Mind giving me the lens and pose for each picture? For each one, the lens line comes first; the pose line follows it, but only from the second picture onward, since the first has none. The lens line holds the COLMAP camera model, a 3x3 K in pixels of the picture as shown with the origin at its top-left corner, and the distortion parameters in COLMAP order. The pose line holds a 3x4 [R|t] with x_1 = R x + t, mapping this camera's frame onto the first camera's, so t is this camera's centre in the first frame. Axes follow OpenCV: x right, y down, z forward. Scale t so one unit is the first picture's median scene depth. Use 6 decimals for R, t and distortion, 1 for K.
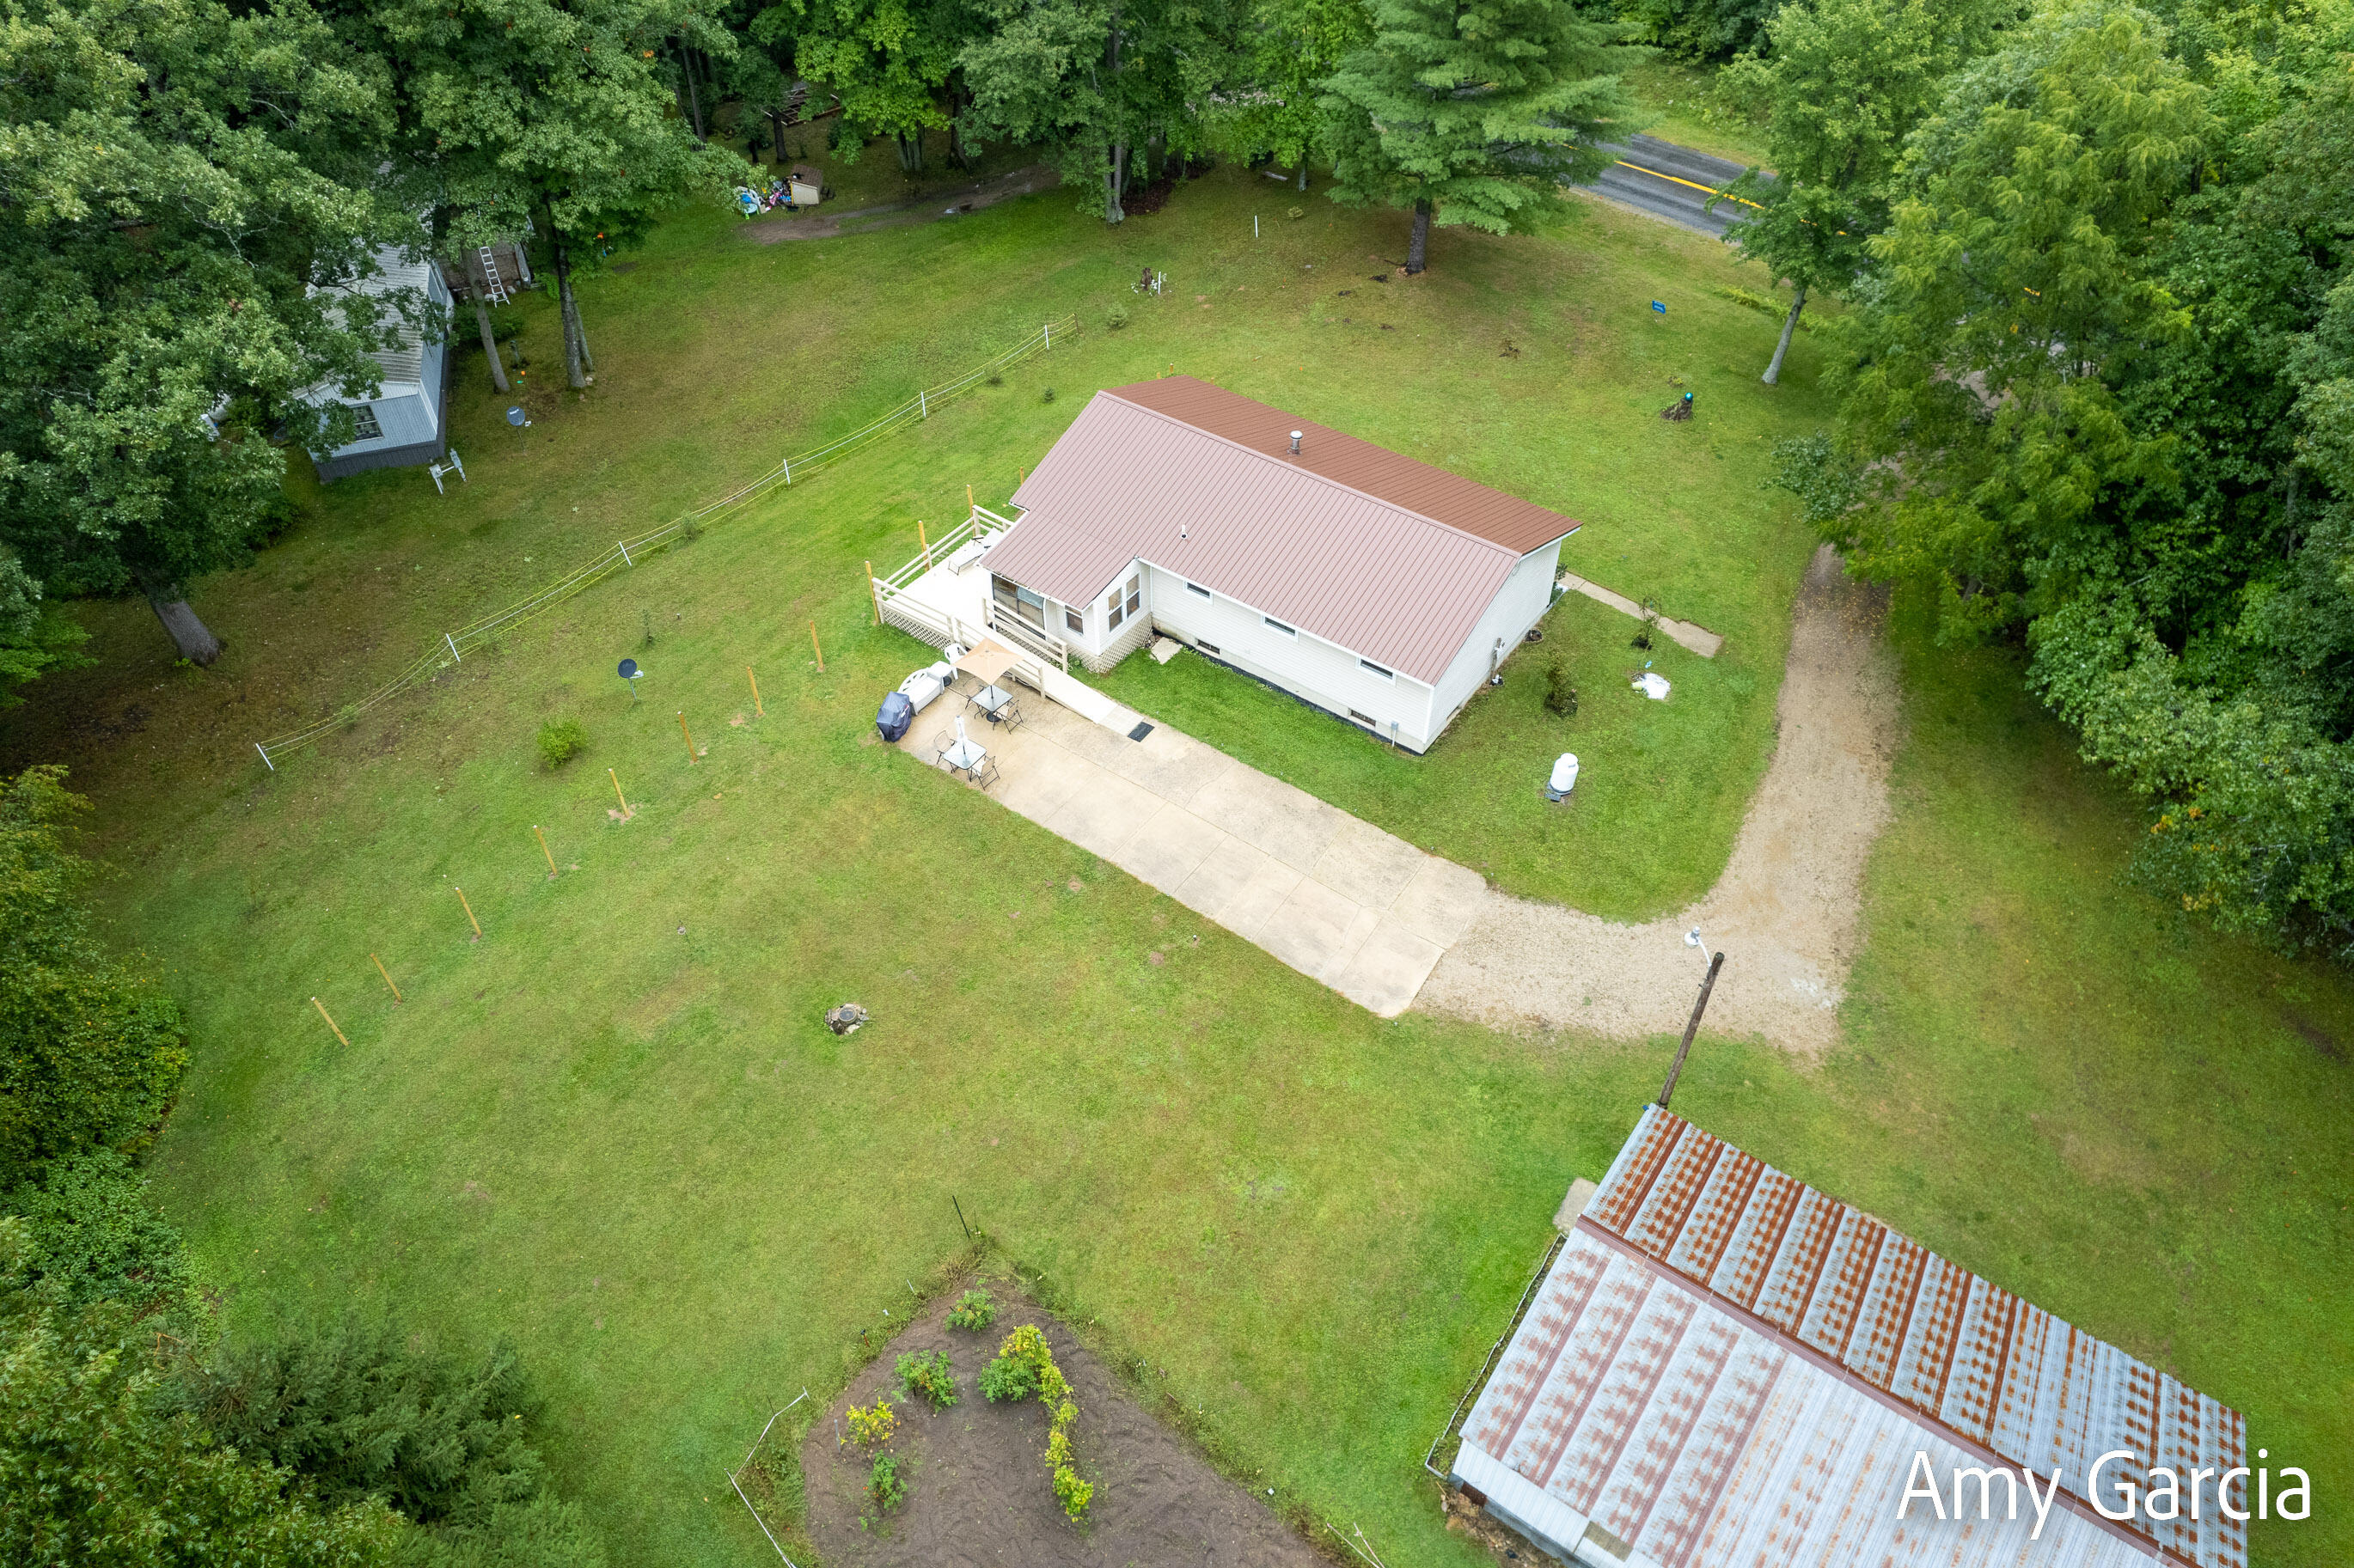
lens RADIAL K [[1528.0, 0, 1187.8], [0, 1528.0, 763.4], [0, 0, 1]] dist [-0.071458, 0.000900]
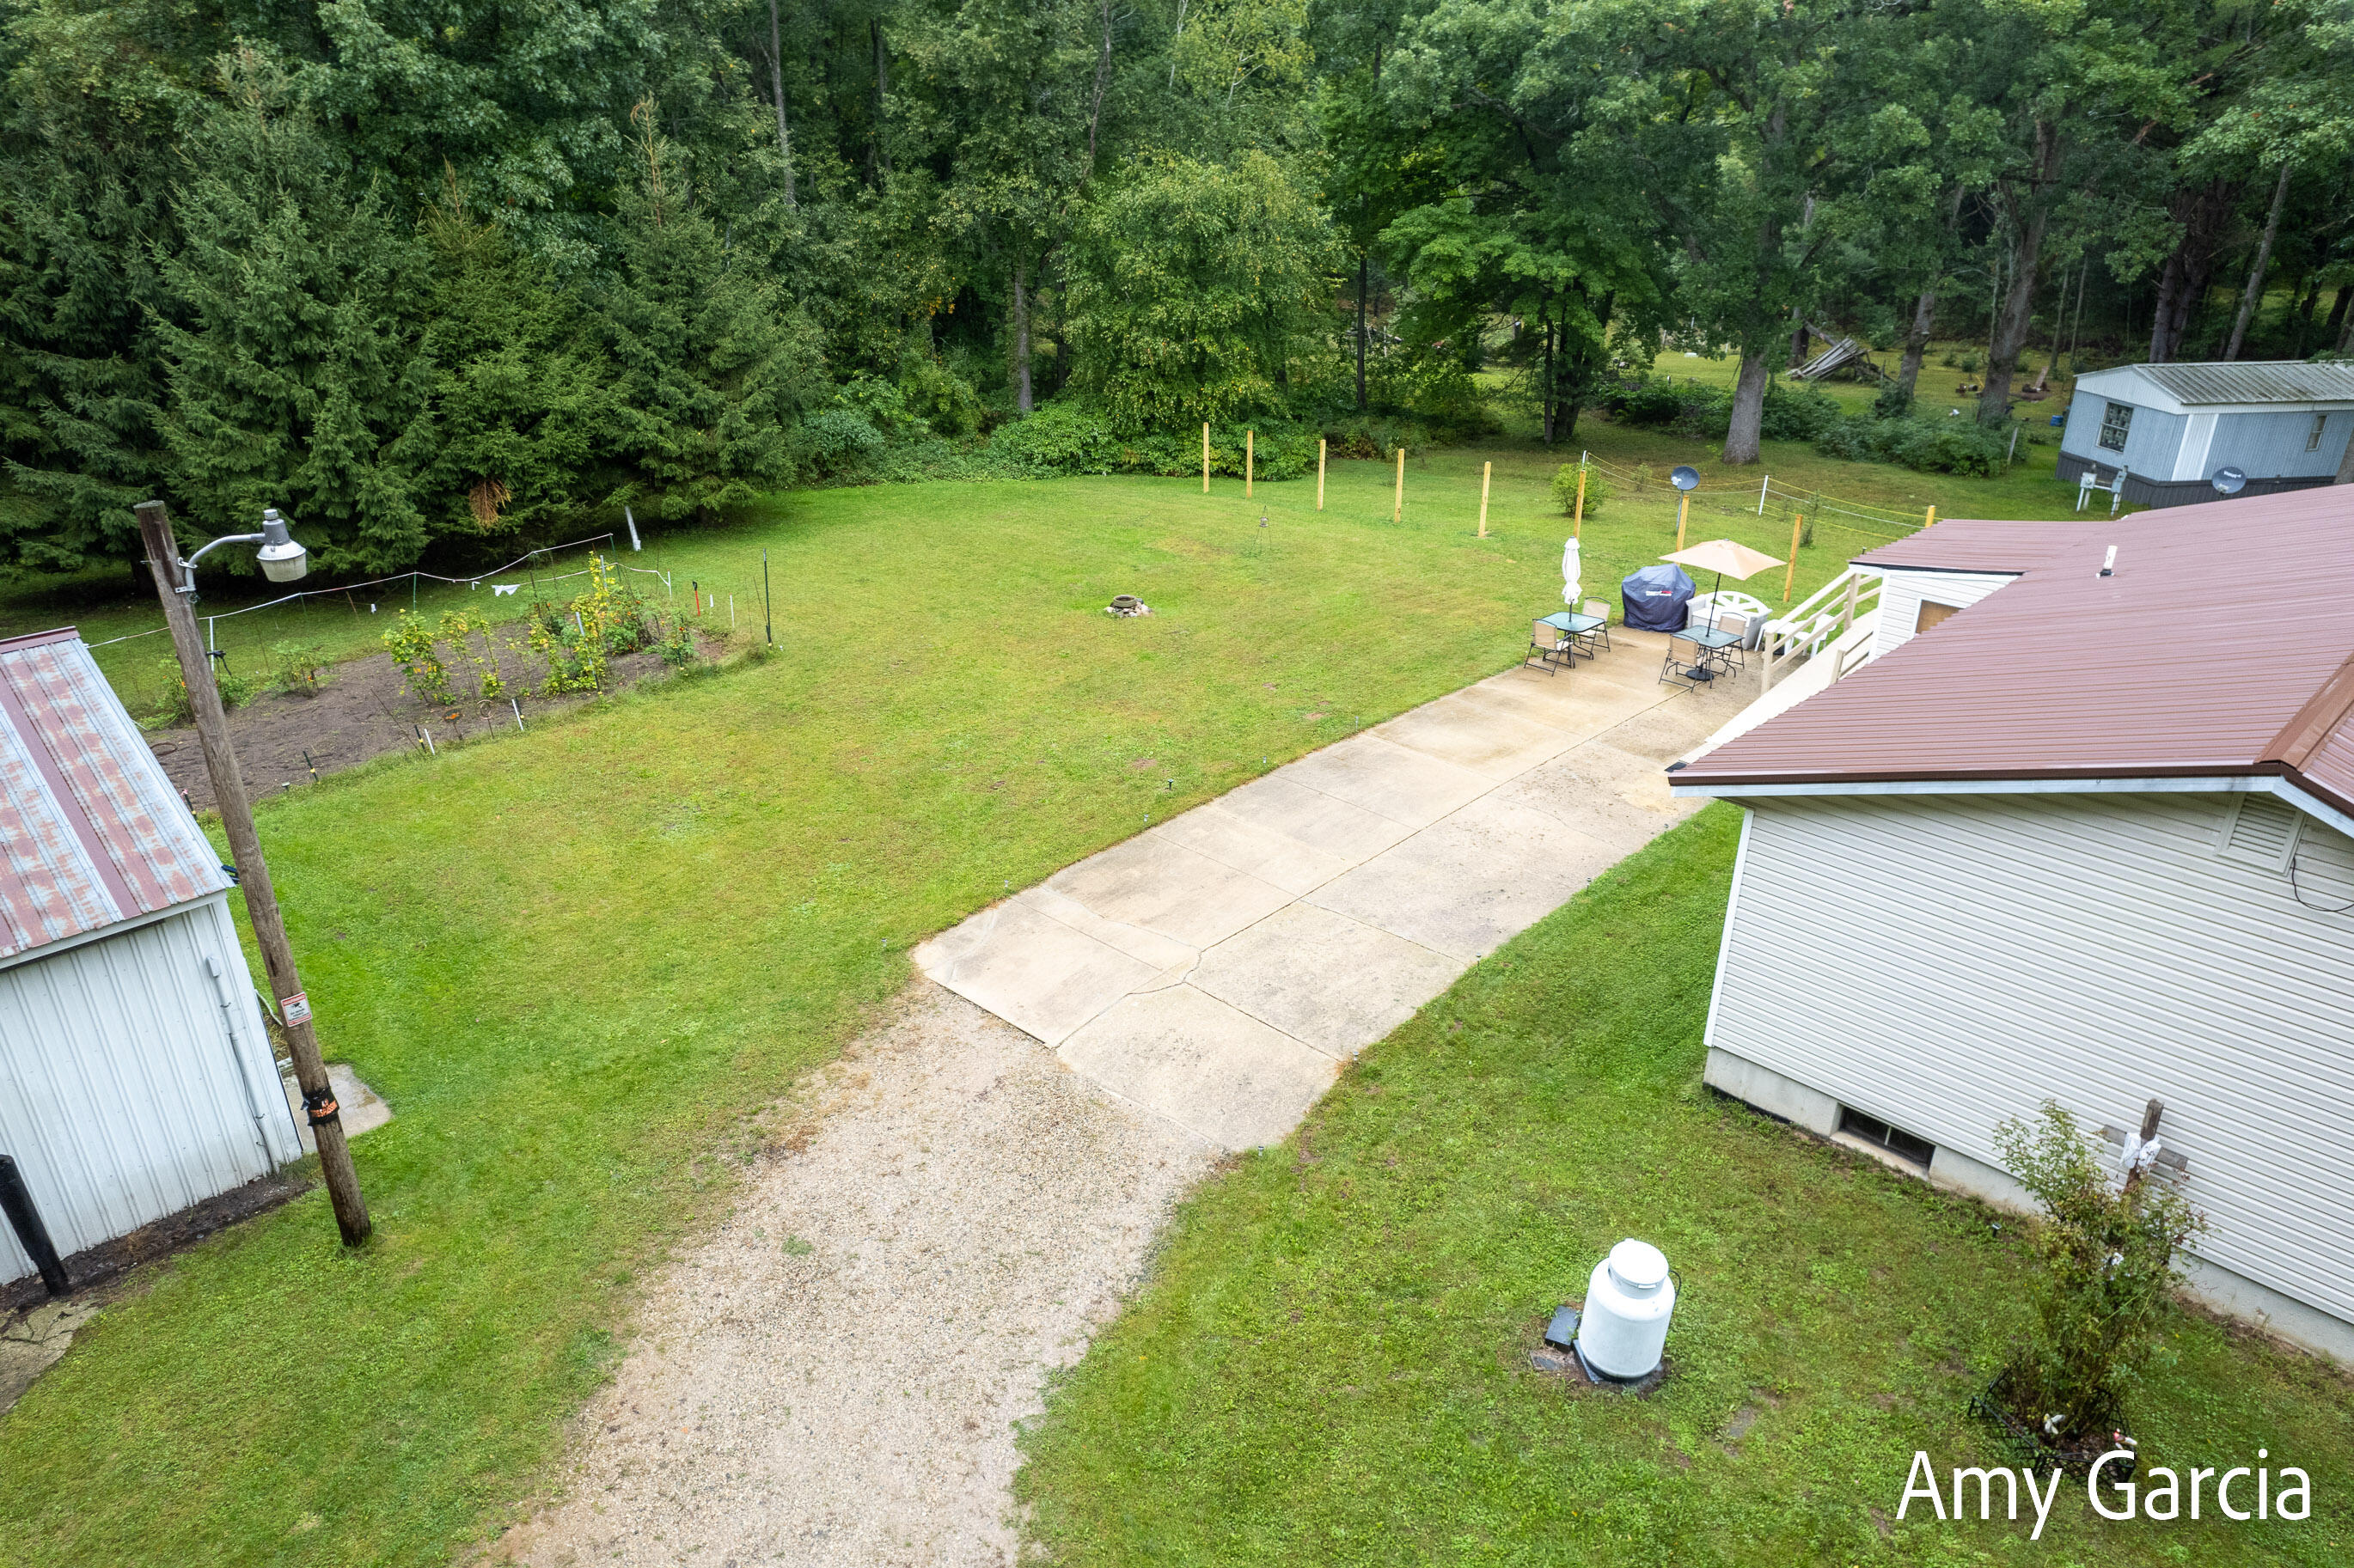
lens RADIAL K [[1525.3, 0, 1177.0], [0, 1525.3, 784.0], [0, 0, 1]] dist [-0.080094, 0.078411]
pose [[-0.158683, 0.416145, -0.895345, 0.448631], [-0.694599, 0.597419, 0.400777, -0.100874], [0.701678, 0.685502, 0.194254, 0.780061]]
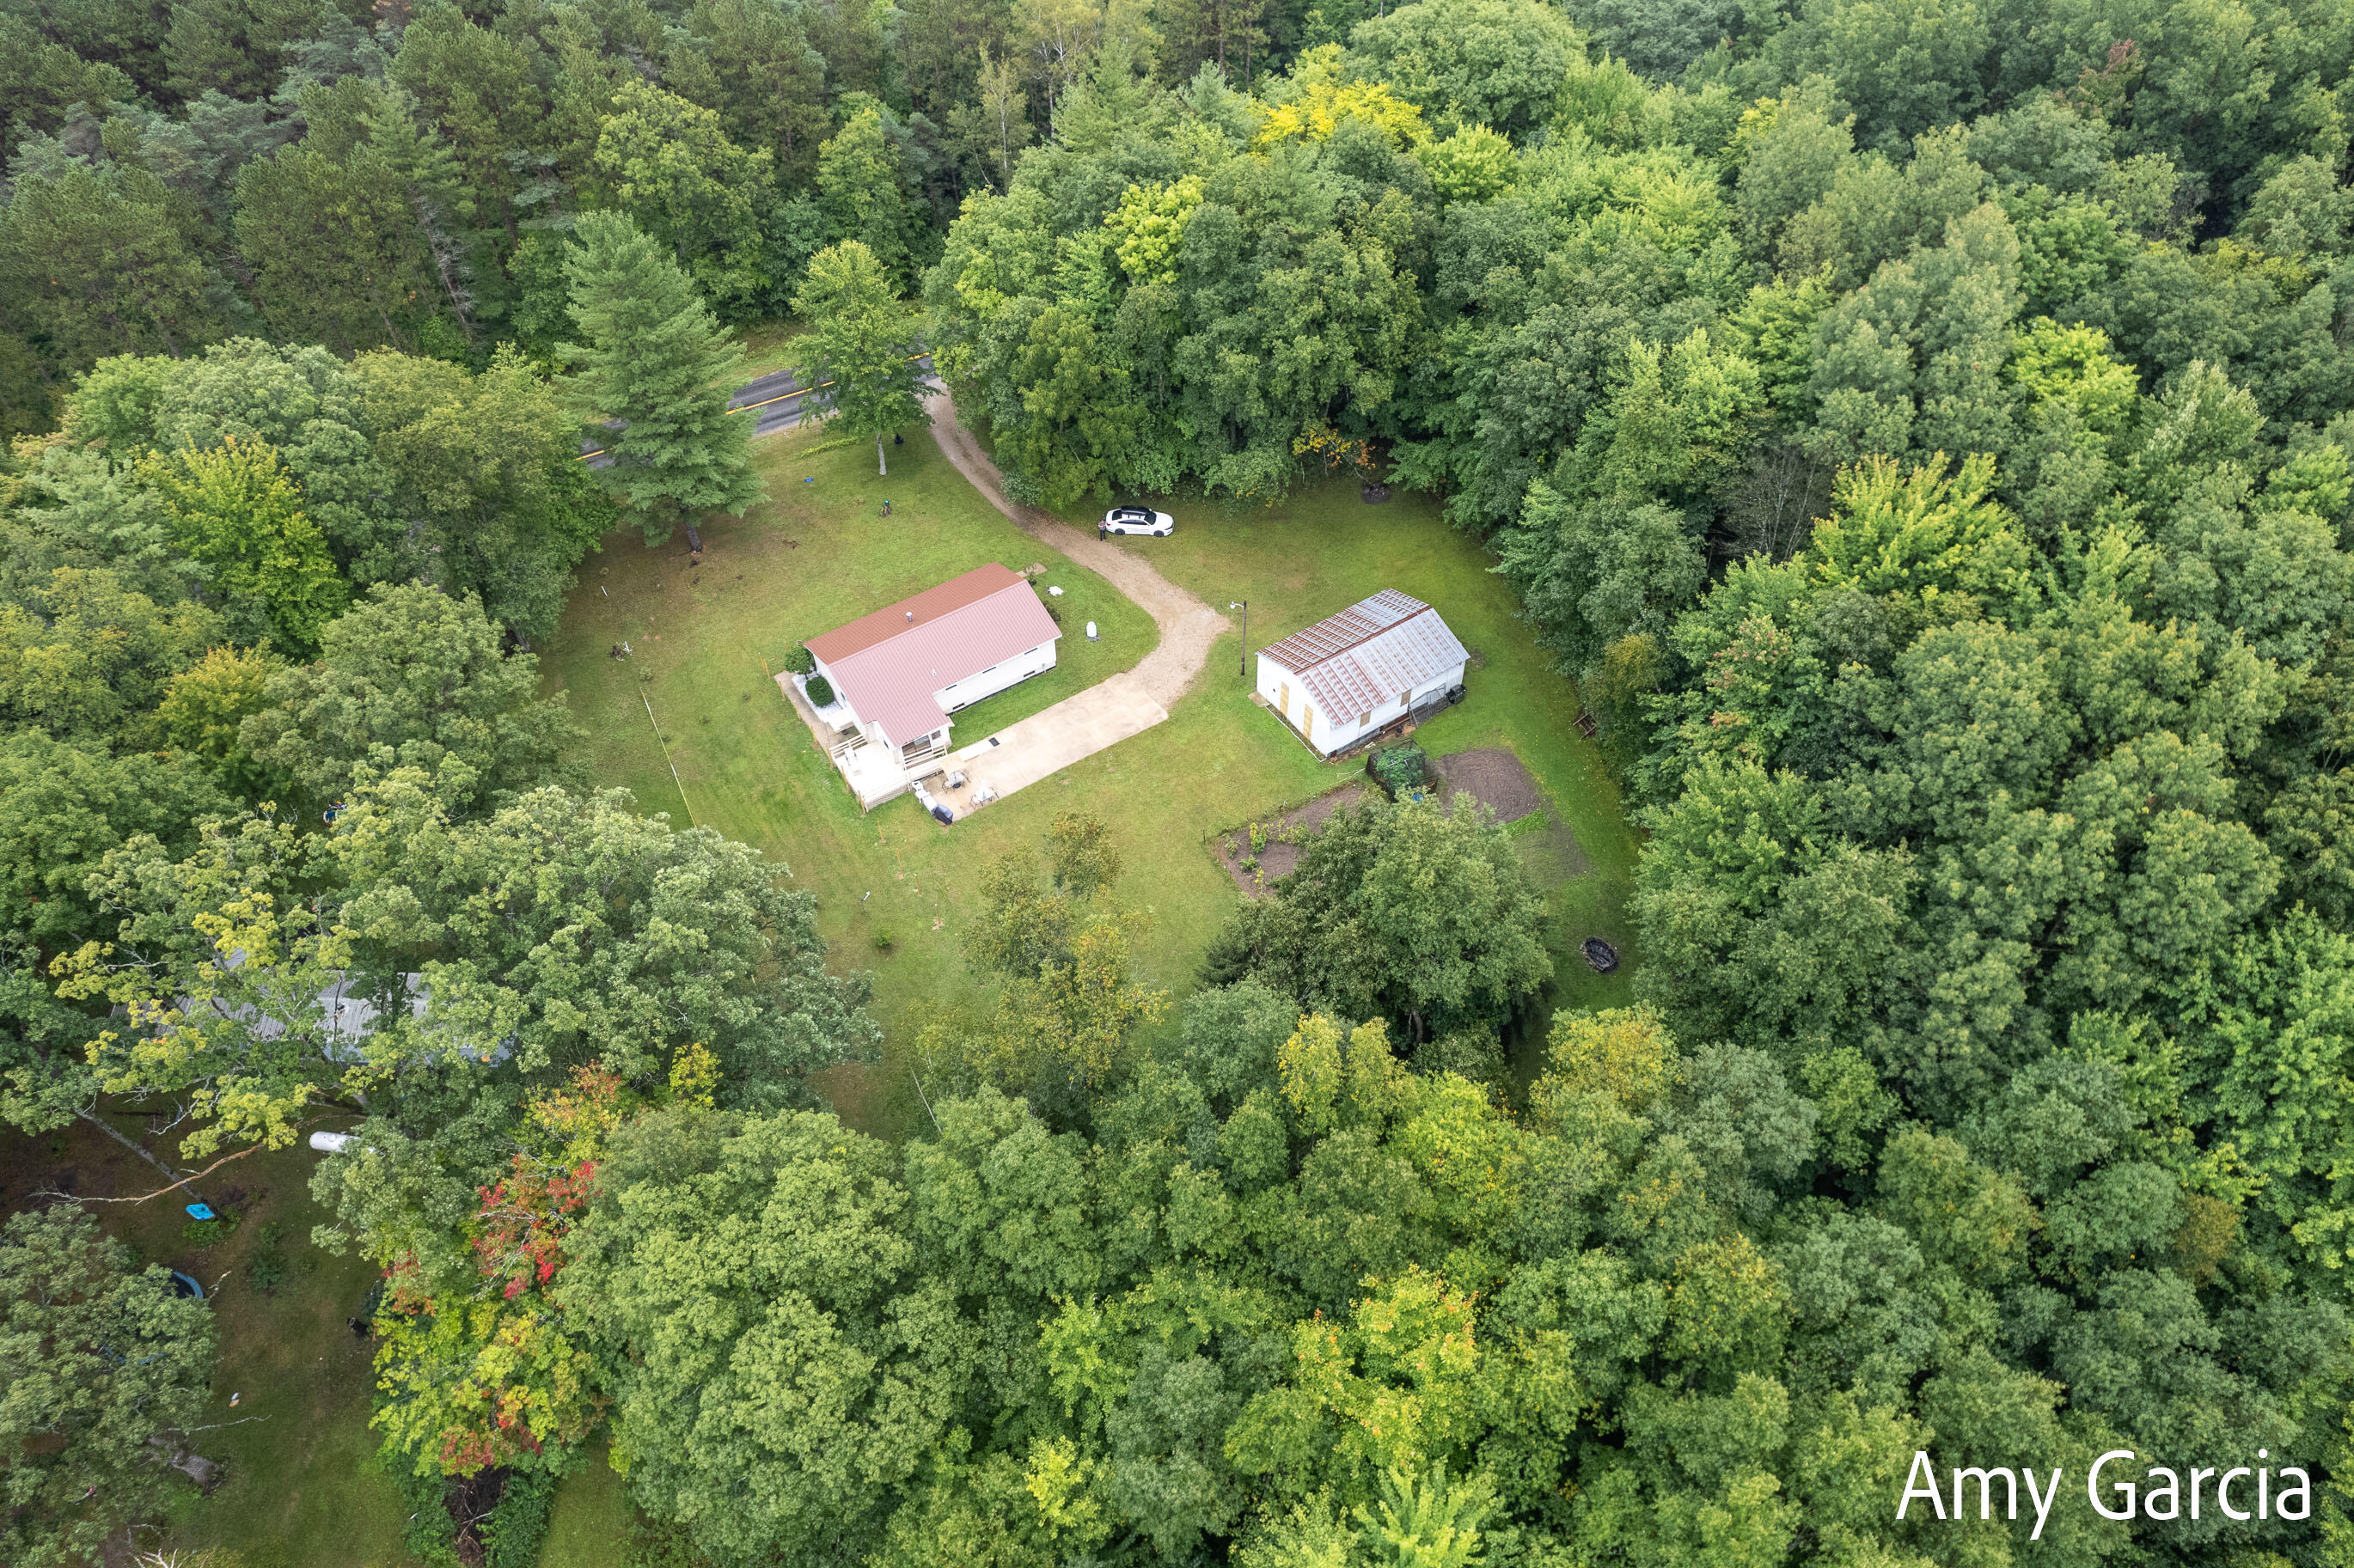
lens RADIAL K [[1525.3, 0, 1177.0], [0, 1525.3, 784.0], [0, 0, 1]] dist [-0.080094, 0.078411]
pose [[0.335918, -0.702028, 0.627946, -1.405211], [0.657499, 0.652148, 0.377358, -0.655824], [-0.674429, 0.286112, 0.680651, -0.711946]]
